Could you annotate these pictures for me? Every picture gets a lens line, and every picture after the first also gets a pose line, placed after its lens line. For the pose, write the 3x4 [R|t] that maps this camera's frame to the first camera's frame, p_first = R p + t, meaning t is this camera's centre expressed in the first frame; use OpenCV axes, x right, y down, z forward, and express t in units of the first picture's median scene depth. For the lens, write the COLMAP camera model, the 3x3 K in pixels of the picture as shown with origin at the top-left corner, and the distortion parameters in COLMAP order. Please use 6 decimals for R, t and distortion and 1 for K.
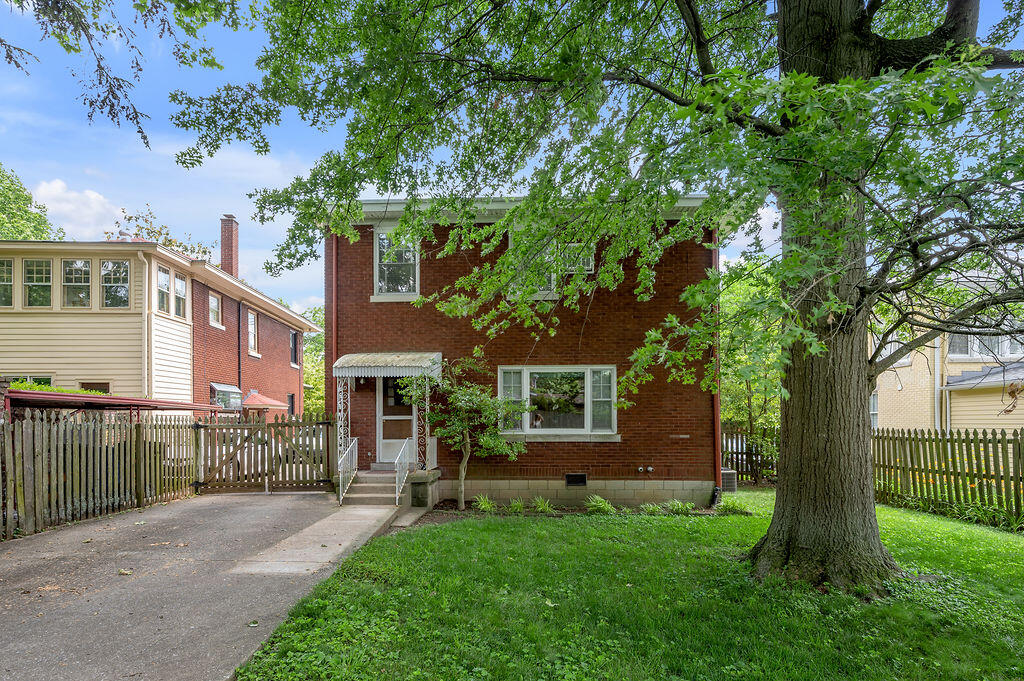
lens RADIAL K [[500.2, 0, 497.2], [0, 500.2, 419.3], [0, 0, 1]] dist [0.003446, 0.000344]
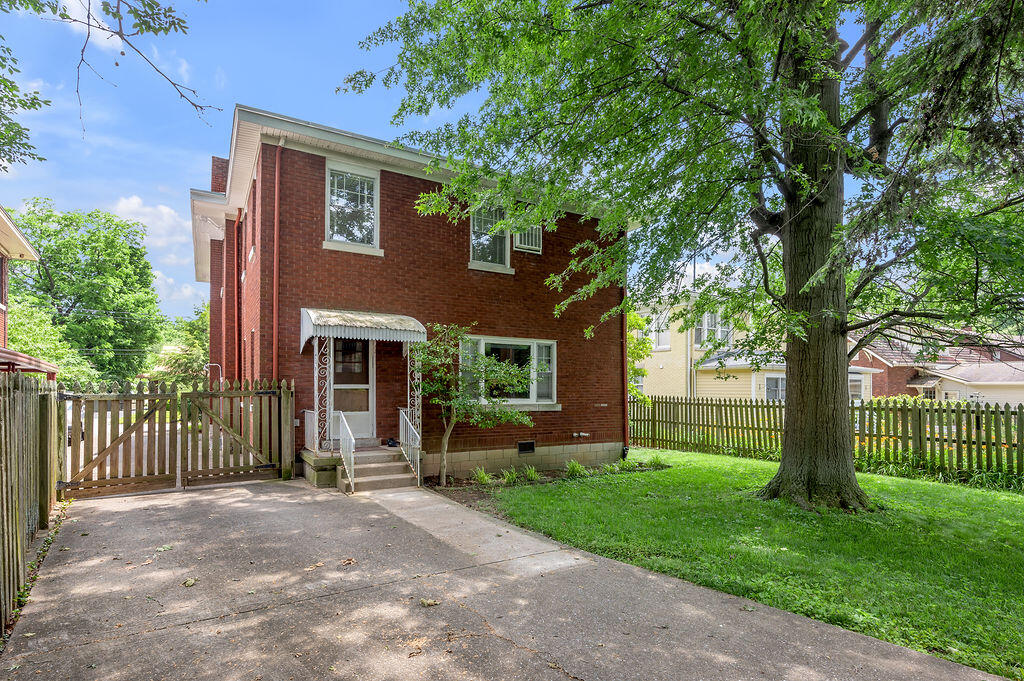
lens RADIAL K [[500.2, 0, 507.4], [0, 500.2, 382.2], [0, 0, 1]] dist [0.003446, 0.000344]
pose [[0.845770, 0.014532, 0.533349, -0.441644], [-0.011554, 0.999893, -0.008921, -0.006482], [-0.533422, 0.001383, 0.845848, 0.129177]]
